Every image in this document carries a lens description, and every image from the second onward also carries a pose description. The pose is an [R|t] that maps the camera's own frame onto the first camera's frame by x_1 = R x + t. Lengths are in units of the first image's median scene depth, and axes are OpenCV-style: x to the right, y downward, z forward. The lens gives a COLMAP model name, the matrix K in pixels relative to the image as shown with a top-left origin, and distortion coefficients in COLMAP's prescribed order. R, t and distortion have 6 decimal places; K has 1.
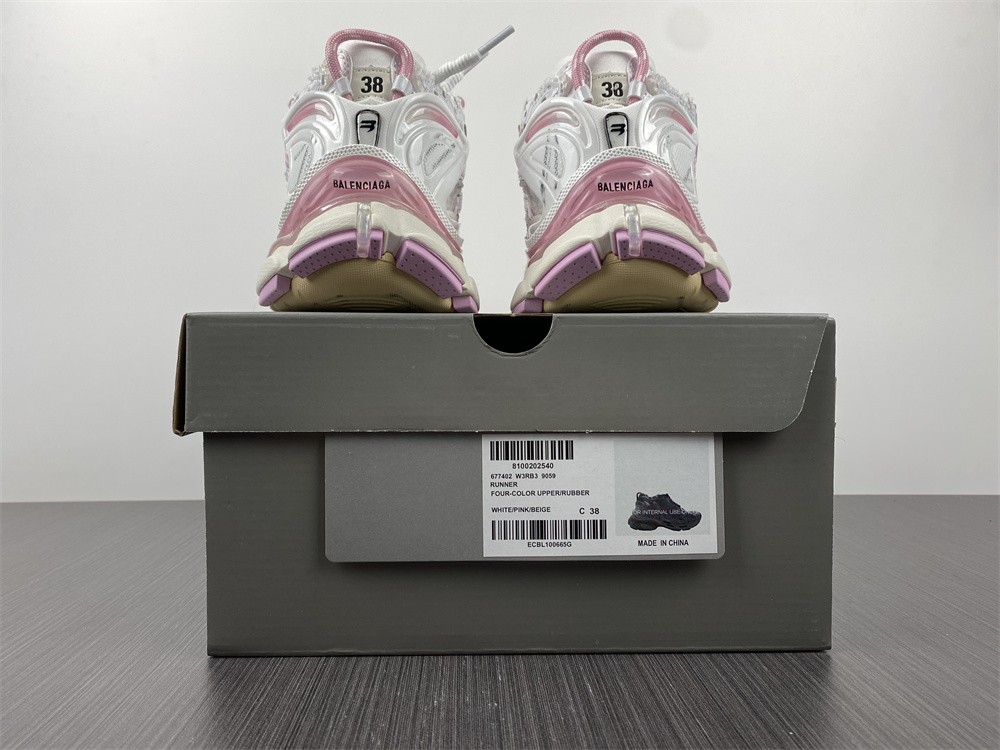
lens RADIAL K [[782.5, 0, 500.0], [0, 782.5, 375.0], [0, 0, 1]] dist [0.062156, -0.140114]
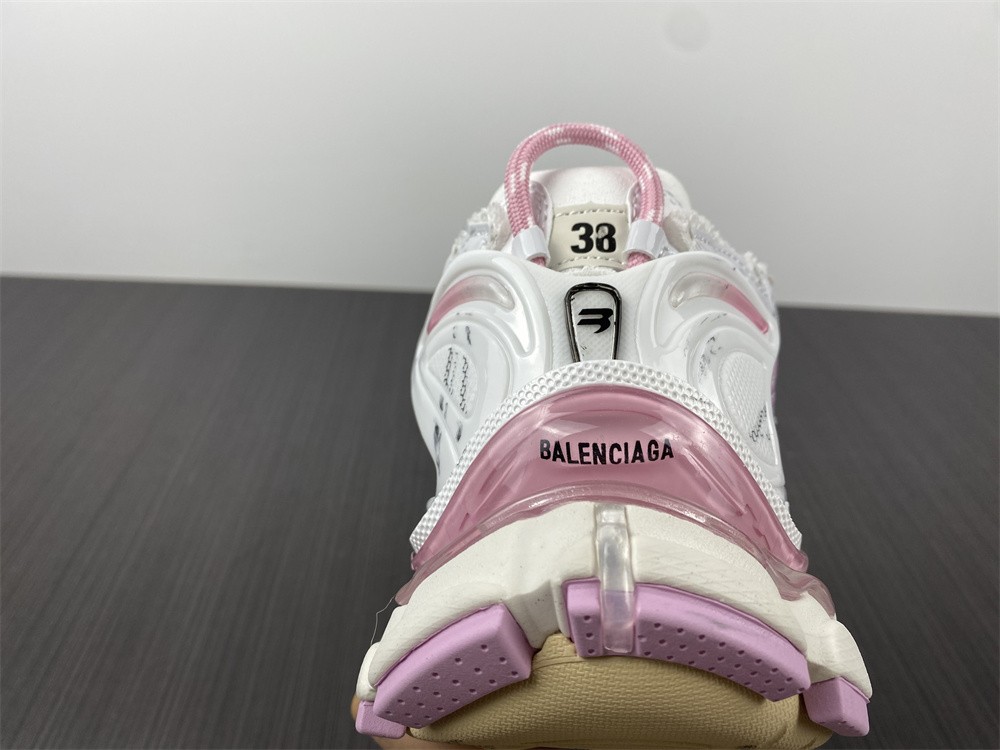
lens RADIAL K [[782.5, 0, 500.0], [0, 782.5, 375.0], [0, 0, 1]] dist [0.062156, -0.140114]
pose [[0.995808, 0.040849, -0.081834, 0.132556], [-0.056697, 0.977775, -0.201845, -0.188448], [0.071770, 0.205639, 0.975993, 0.567339]]
